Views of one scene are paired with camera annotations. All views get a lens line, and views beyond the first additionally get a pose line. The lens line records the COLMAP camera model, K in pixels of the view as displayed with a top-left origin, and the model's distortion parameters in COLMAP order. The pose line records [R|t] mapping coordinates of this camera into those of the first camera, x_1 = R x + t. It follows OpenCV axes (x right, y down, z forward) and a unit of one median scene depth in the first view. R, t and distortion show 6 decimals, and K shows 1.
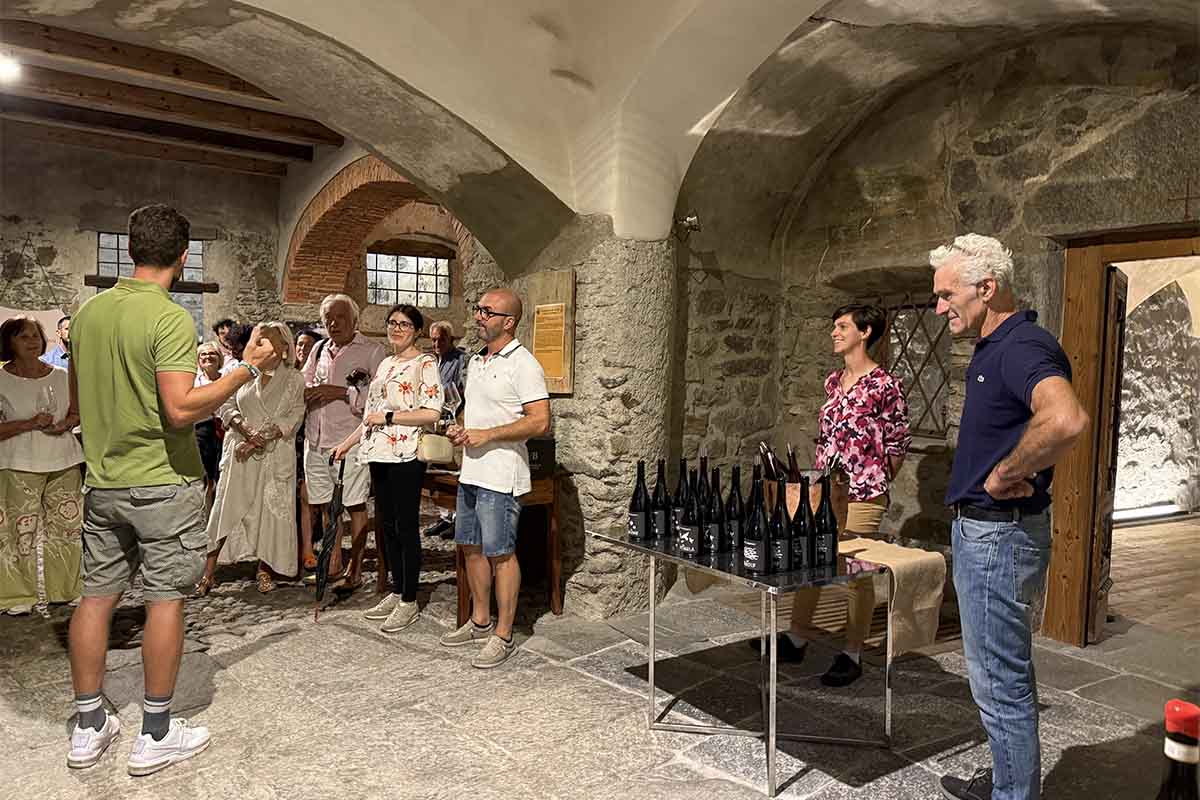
lens RADIAL K [[953.3, 0, 600.0], [0, 953.3, 400.0], [0, 0, 1]] dist [-0.002592, -0.003905]
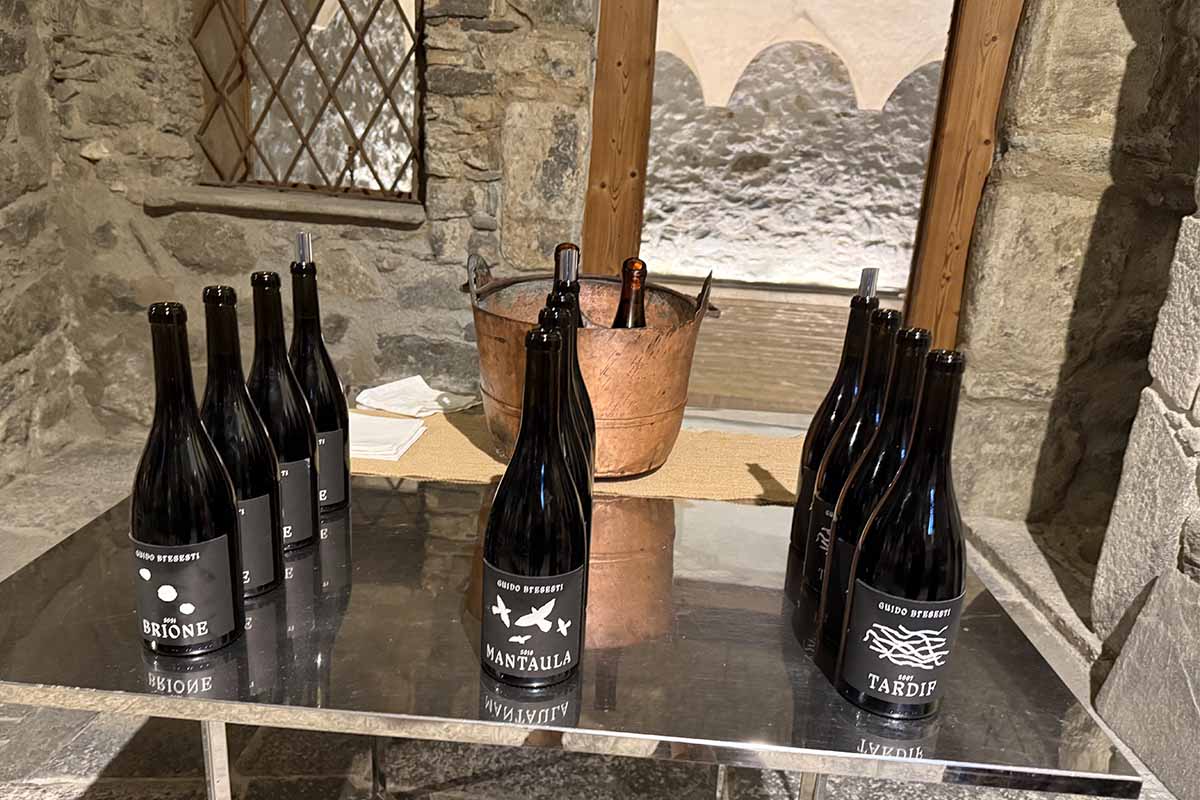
lens RADIAL K [[953.3, 0, 600.0], [0, 953.3, 400.0], [0, 0, 1]] dist [-0.002592, -0.003905]
pose [[0.618702, -0.187166, 0.763005, -0.038525], [0.000871, 0.971370, 0.237572, 0.019319], [-0.785625, -0.146322, 0.601151, 0.469774]]
